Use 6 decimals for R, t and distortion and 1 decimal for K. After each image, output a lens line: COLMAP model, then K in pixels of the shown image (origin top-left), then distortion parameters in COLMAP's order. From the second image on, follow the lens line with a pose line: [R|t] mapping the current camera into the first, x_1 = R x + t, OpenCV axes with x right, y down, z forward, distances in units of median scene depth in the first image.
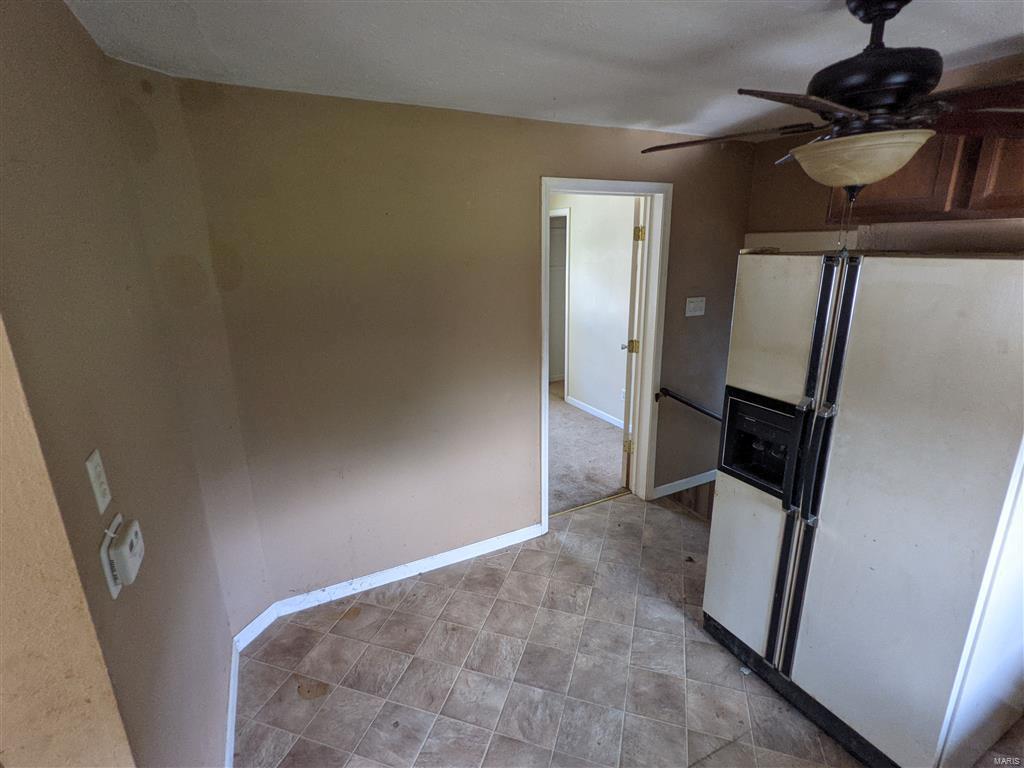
lens RADIAL K [[493.9, 0, 513.2], [0, 493.9, 378.9], [0, 0, 1]] dist [0.000032, -0.000578]
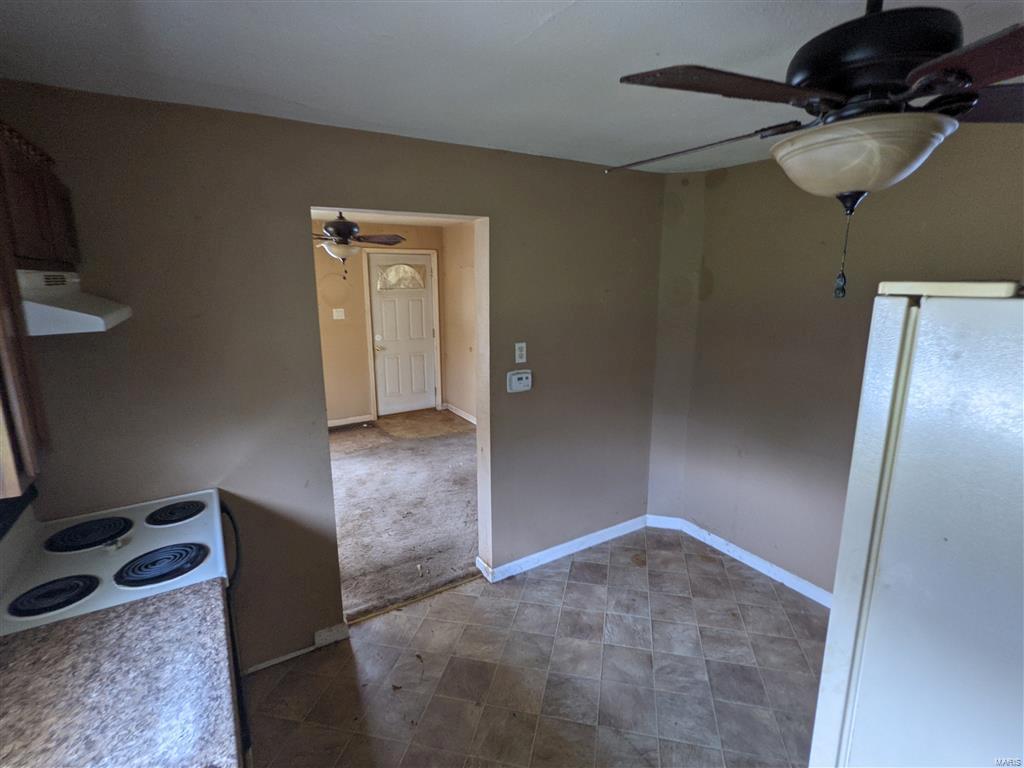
lens RADIAL K [[493.9, 0, 518.3], [0, 493.9, 373.0], [0, 0, 1]] dist [0.000032, -0.000578]
pose [[0.097837, 0.202550, -0.974372, 0.845488], [-0.263871, 0.949307, 0.170844, -0.069848], [0.959583, 0.240393, 0.146325, 0.264410]]
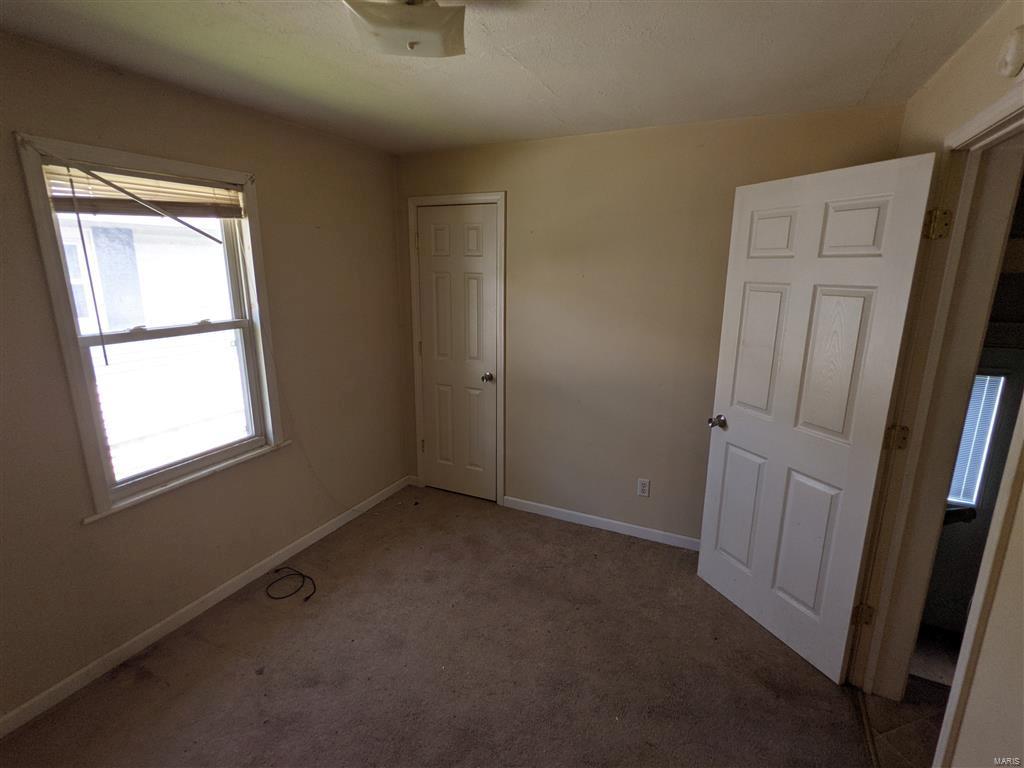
lens RADIAL K [[493.9, 0, 511.4], [0, 493.9, 382.9], [0, 0, 1]] dist [0.000032, -0.000578]
pose [[0.798548, -0.124284, 0.588960, -0.582972], [0.143748, 0.989517, 0.013909, -0.287699], [-0.584515, 0.073555, 0.808042, 1.217134]]
